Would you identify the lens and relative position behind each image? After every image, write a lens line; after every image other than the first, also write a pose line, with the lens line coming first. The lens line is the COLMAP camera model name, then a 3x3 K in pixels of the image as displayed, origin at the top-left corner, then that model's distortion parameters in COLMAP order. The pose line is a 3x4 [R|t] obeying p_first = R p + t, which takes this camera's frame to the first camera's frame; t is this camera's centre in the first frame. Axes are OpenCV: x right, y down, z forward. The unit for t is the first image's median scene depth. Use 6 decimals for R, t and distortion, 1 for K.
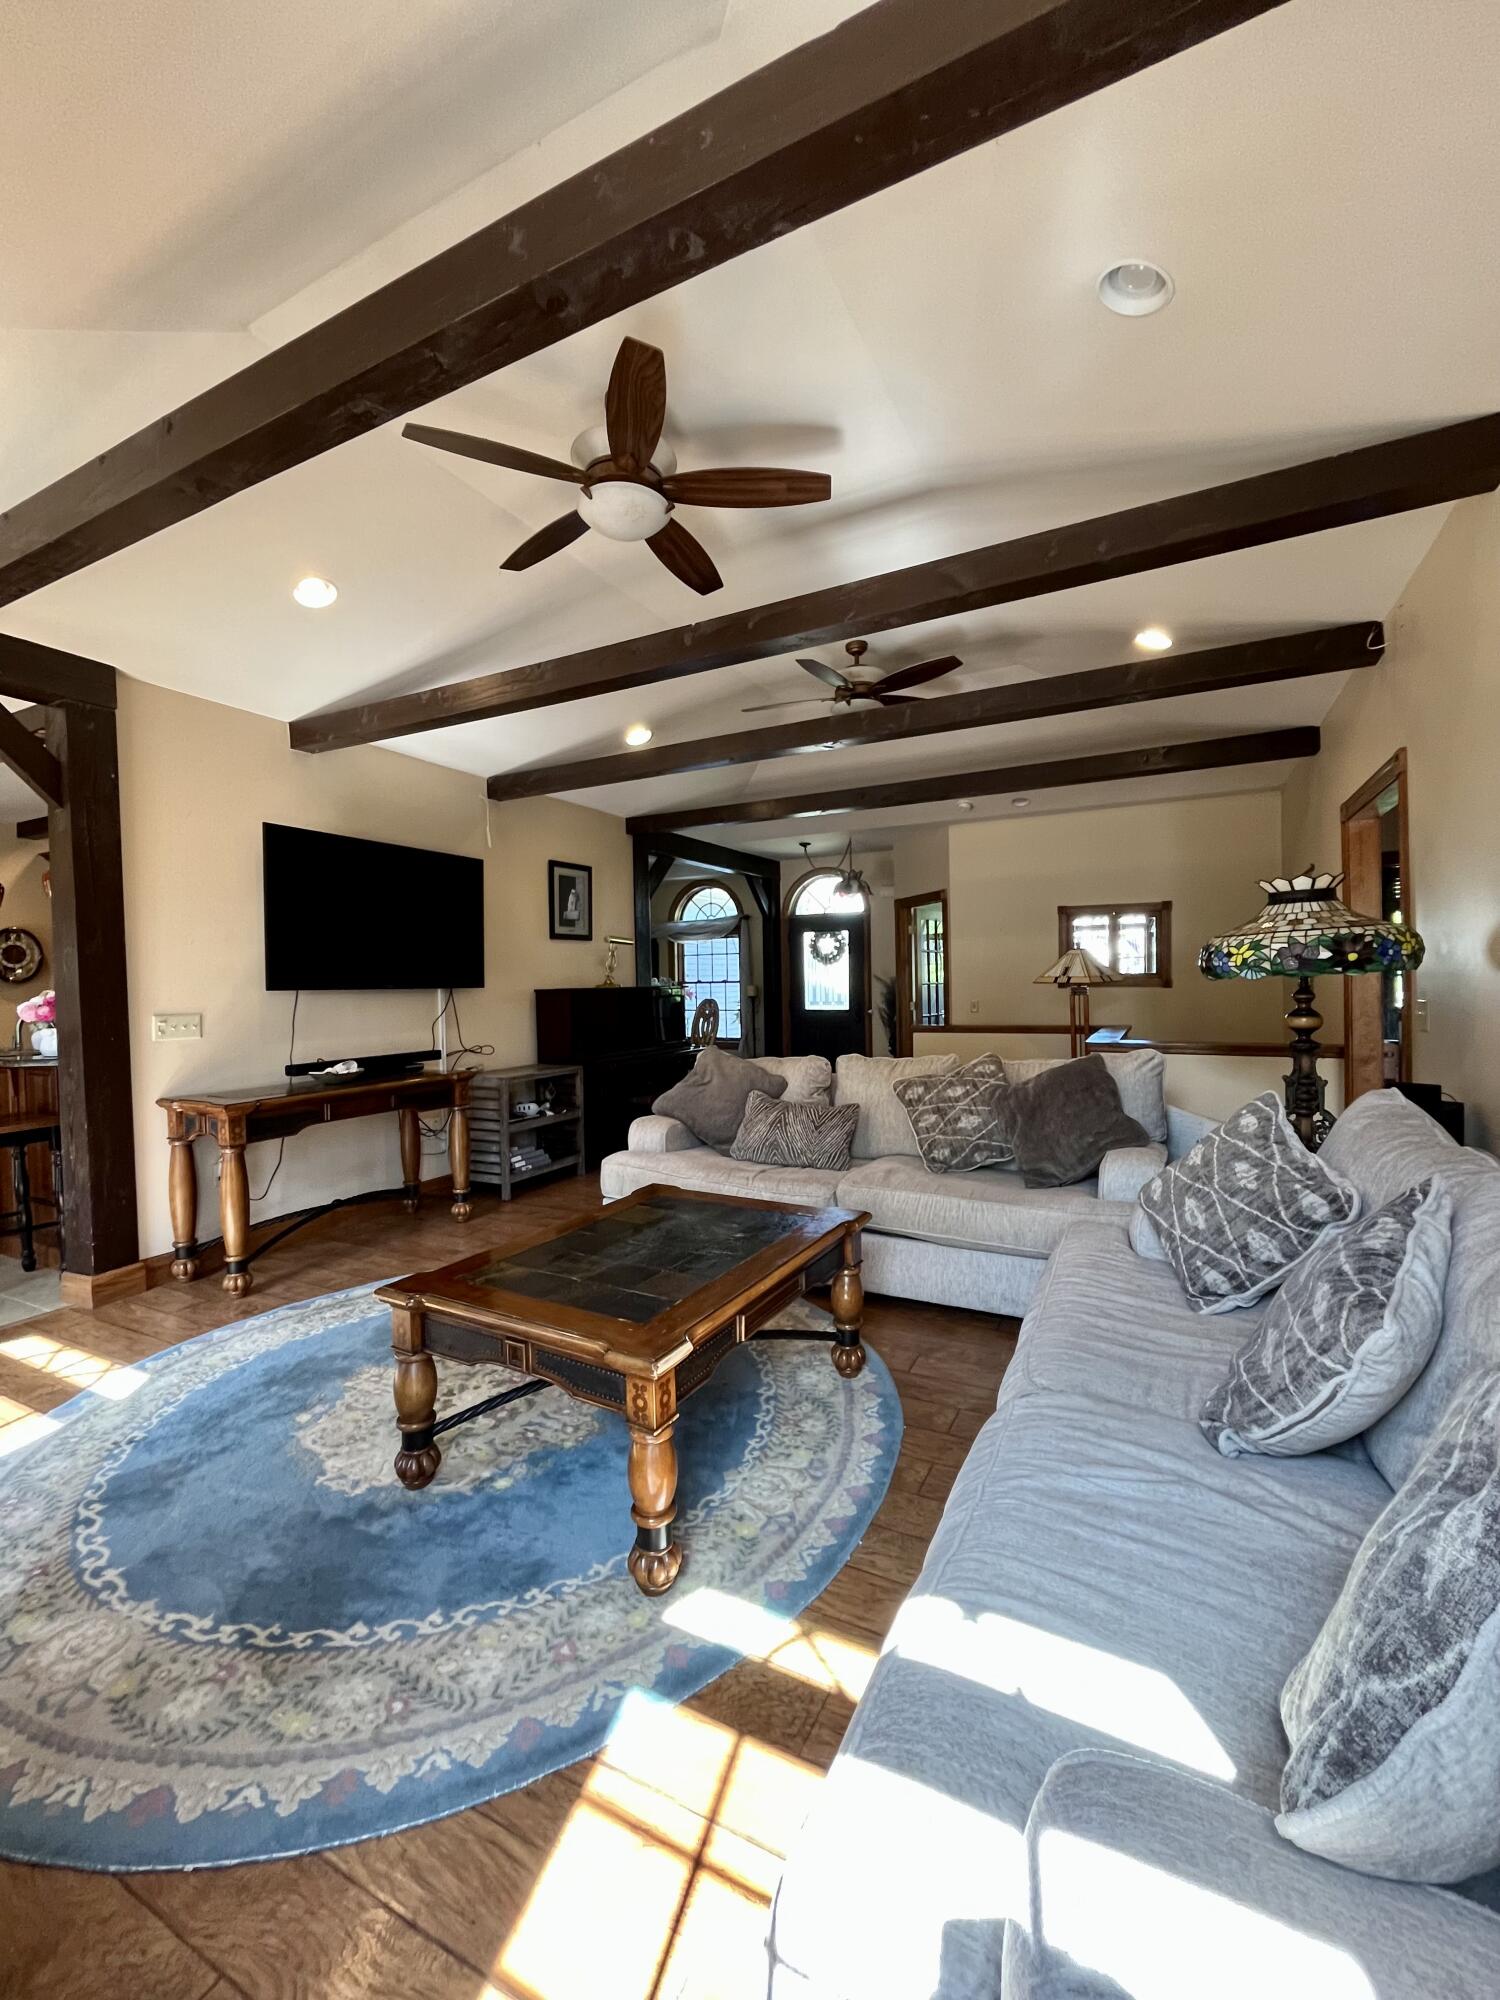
lens RADIAL K [[816.4, 0, 750.6], [0, 816.4, 996.9], [0, 0, 1]] dist [0.001524, -0.000451]
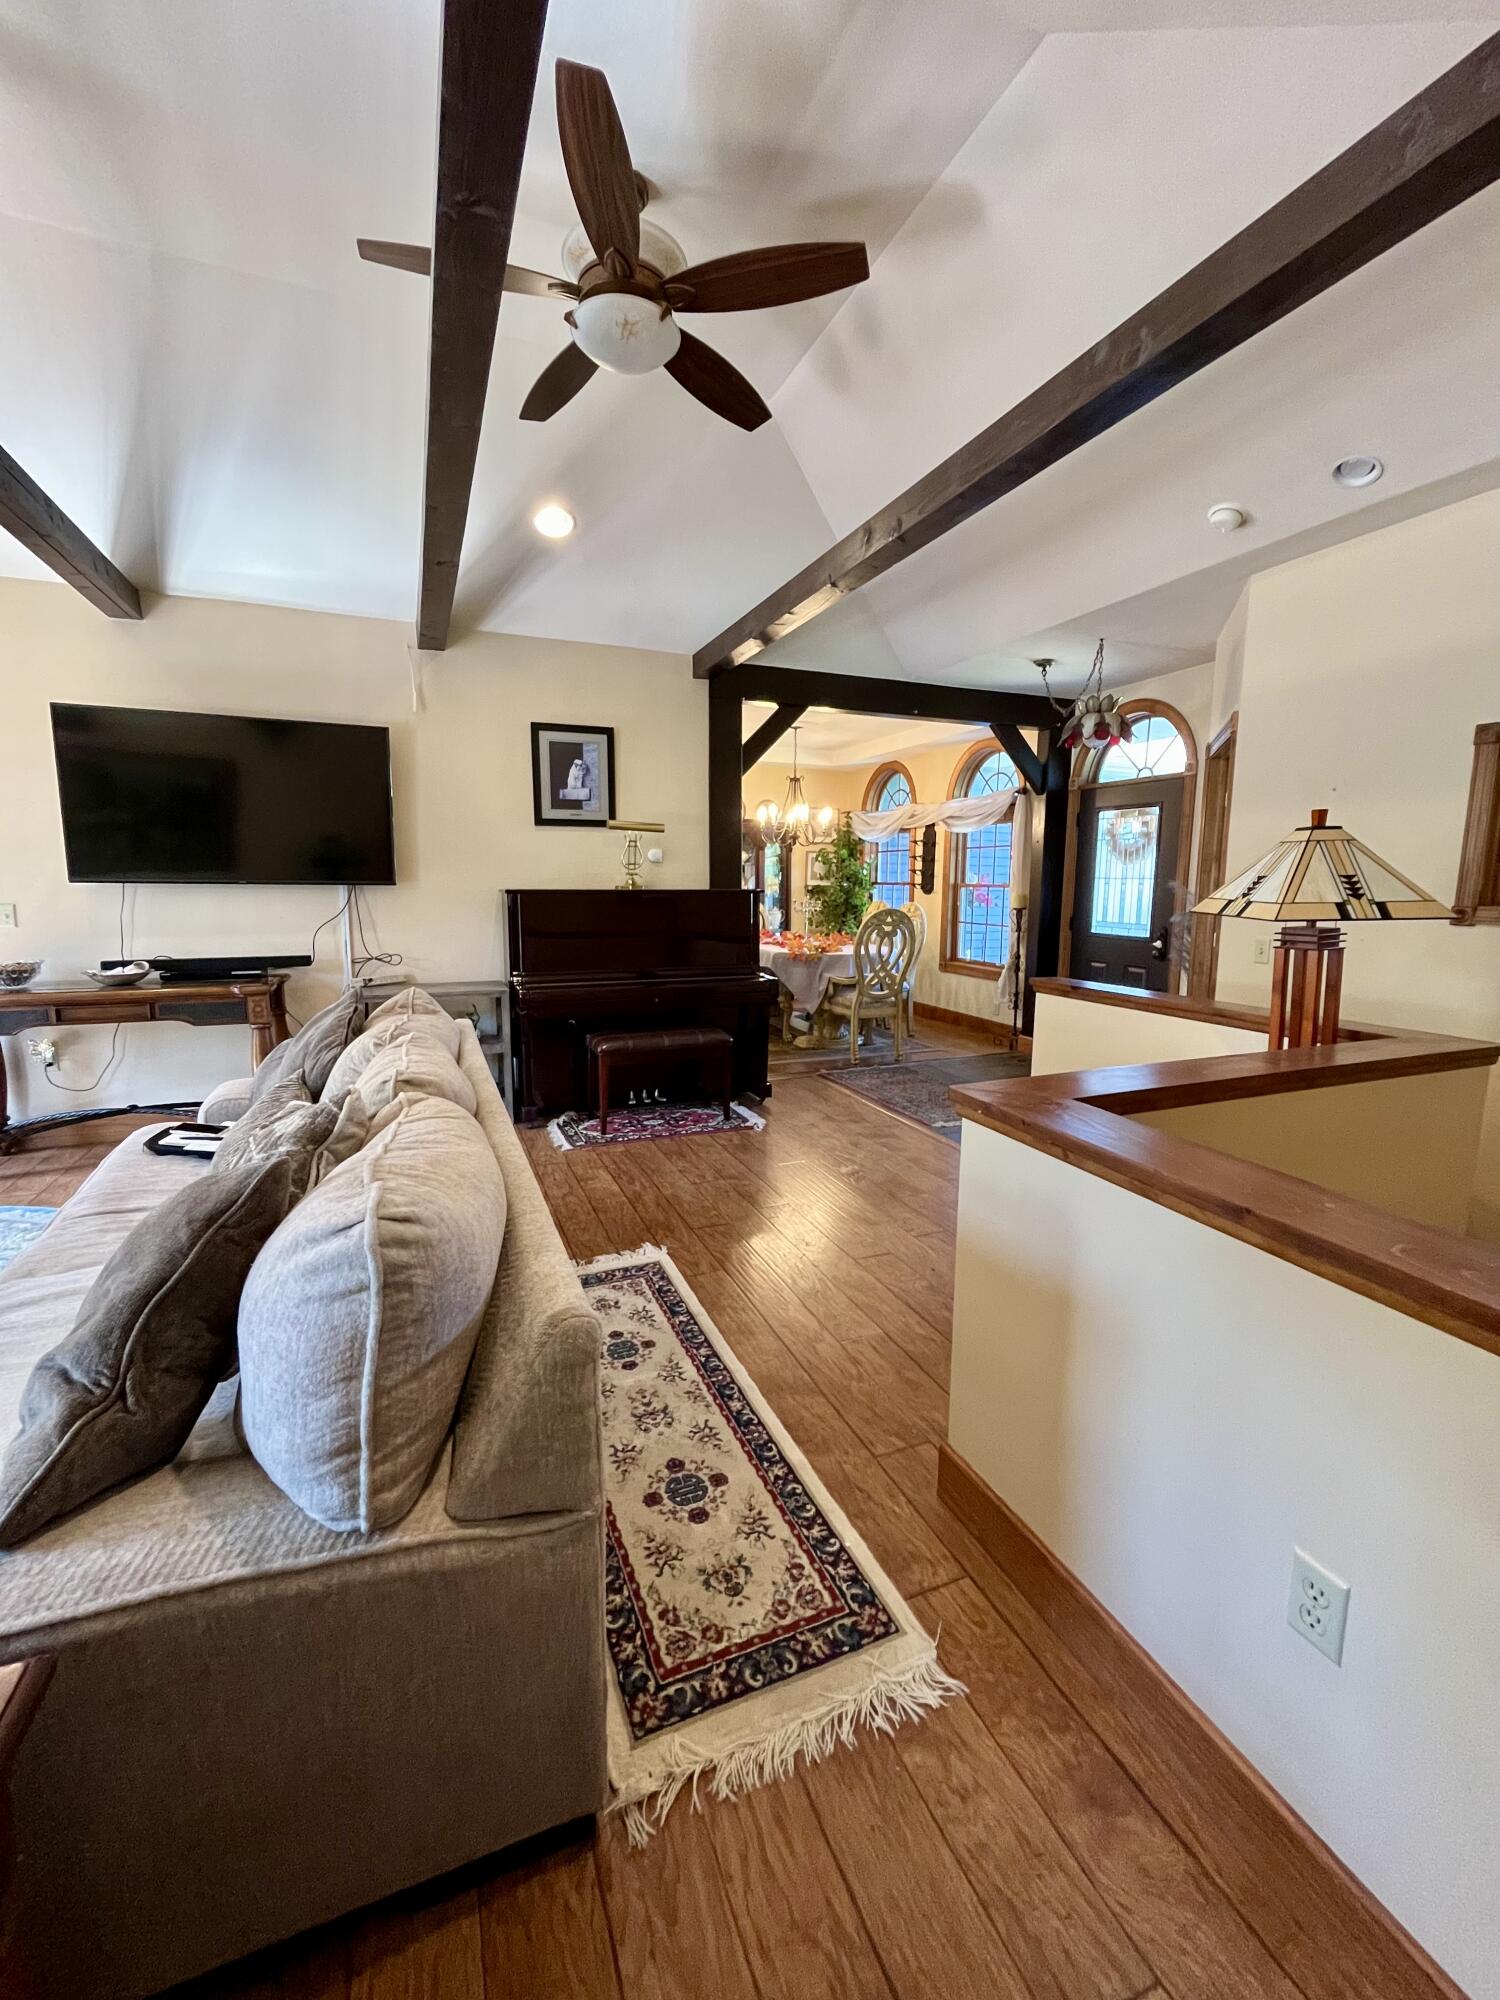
lens RADIAL K [[816.4, 0, 745.6], [0, 816.4, 1001.7], [0, 0, 1]] dist [0.001524, -0.000451]
pose [[0.759364, 0.121865, -0.639151, 0.441689], [-0.035170, 0.988556, 0.146699, -0.025130], [0.649714, -0.088919, 0.754960, 0.516269]]
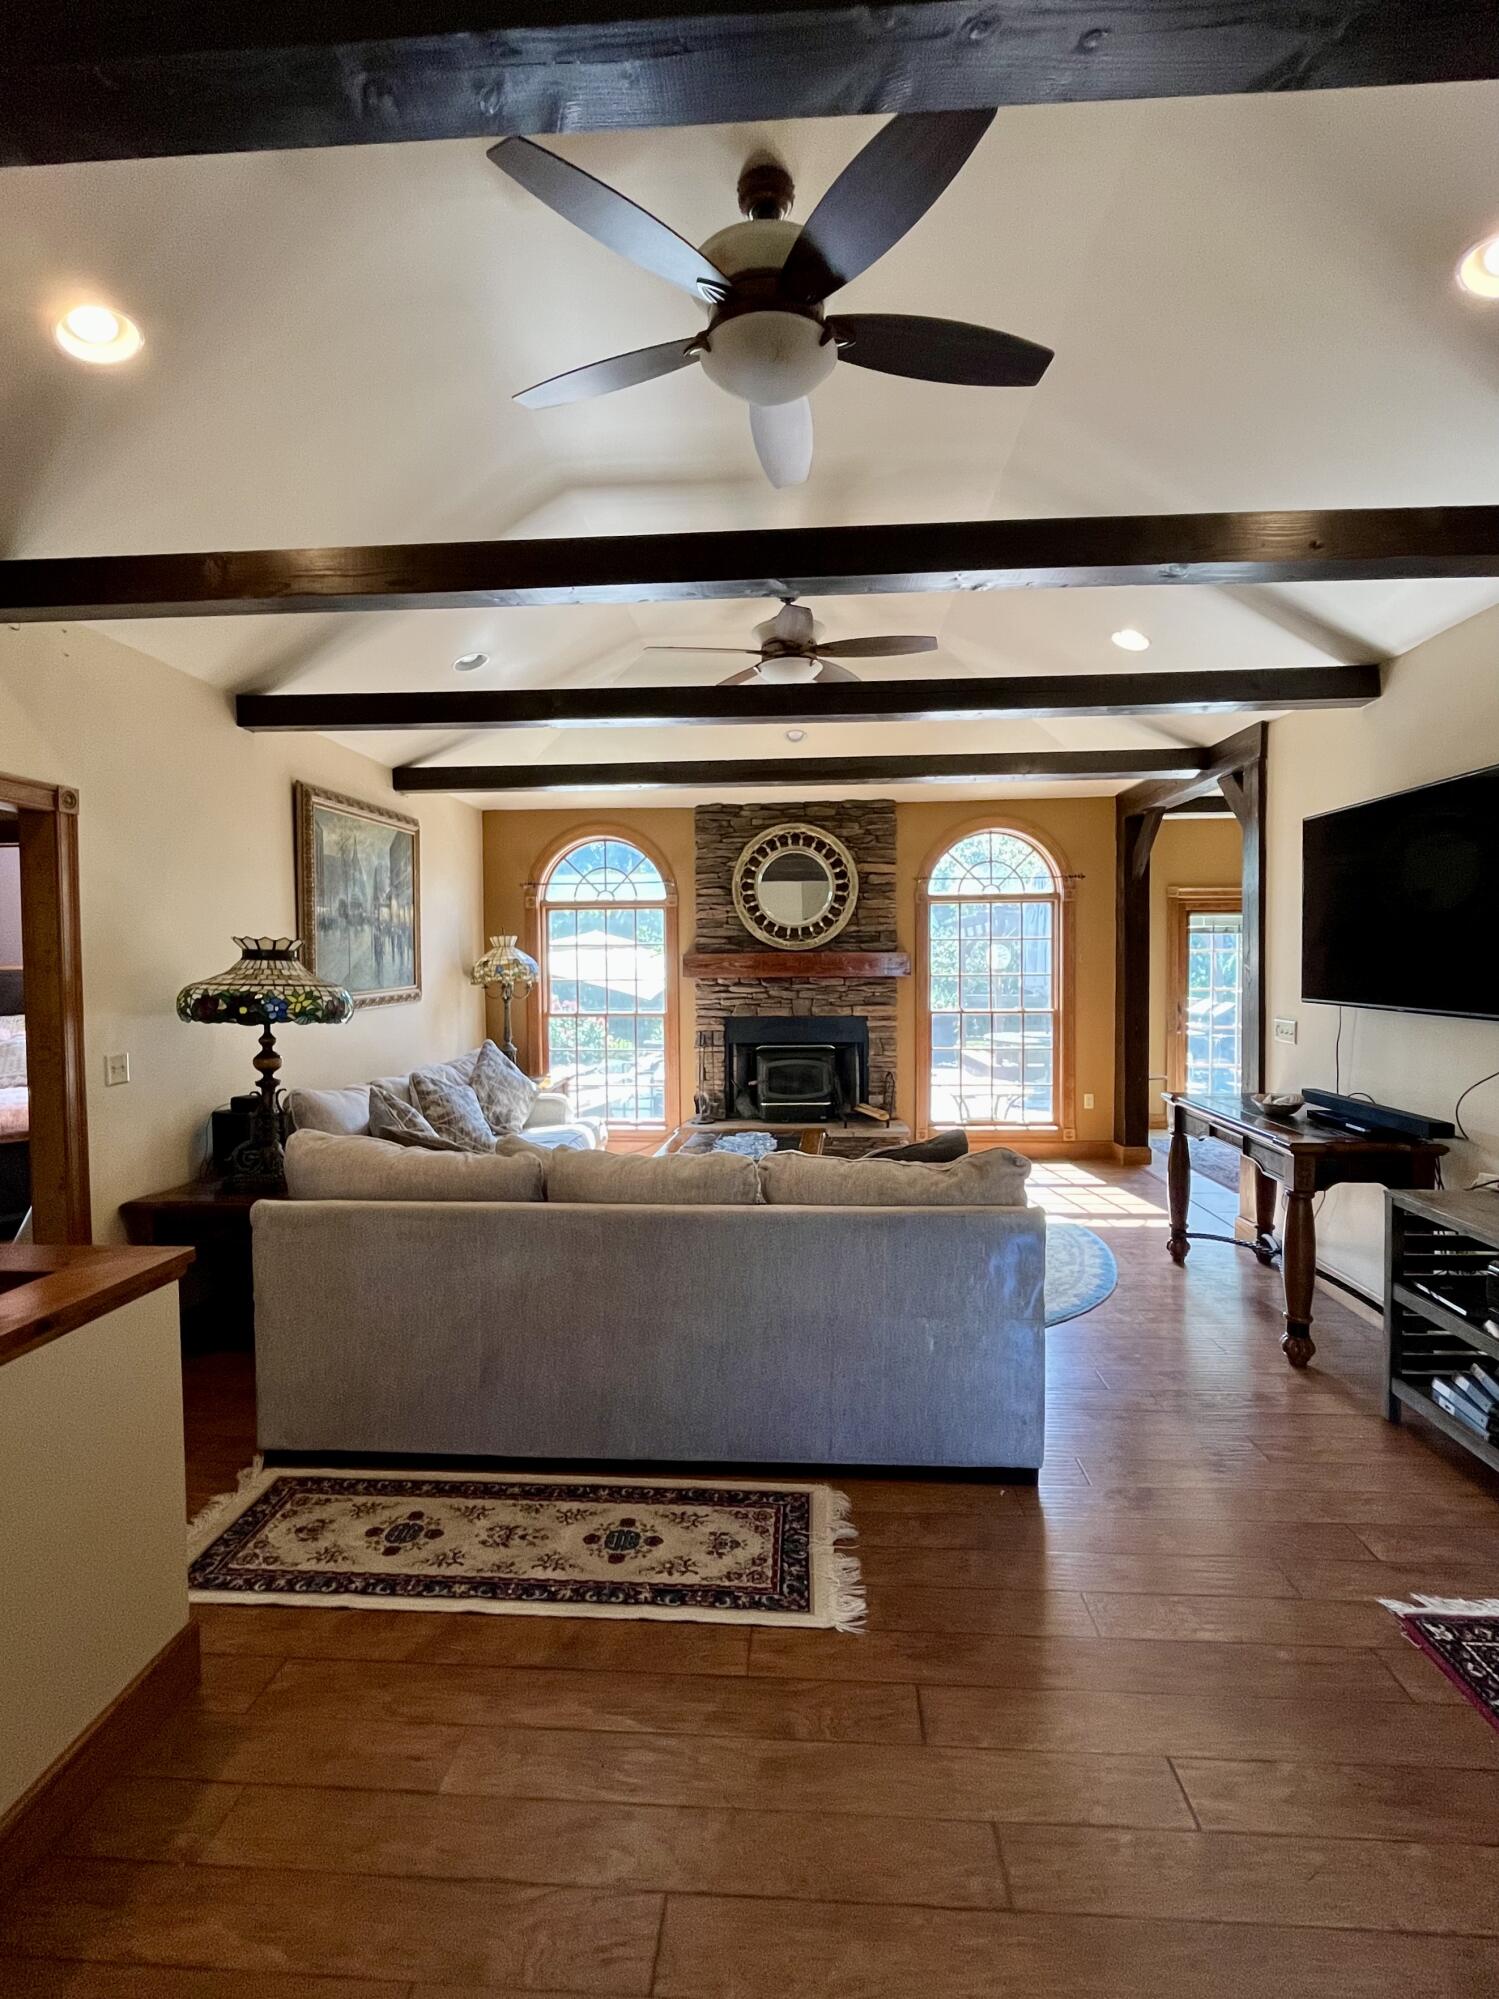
lens RADIAL K [[929.3, 0, 747.7], [0, 929.3, 992.3], [0, 0, 1]] dist [-0.000973, 0.000194]
pose [[-0.915078, 0.042485, -0.401033, 0.268664], [0.020627, 0.998065, 0.058667, -0.062741], [0.402749, 0.045412, -0.914183, 1.144851]]
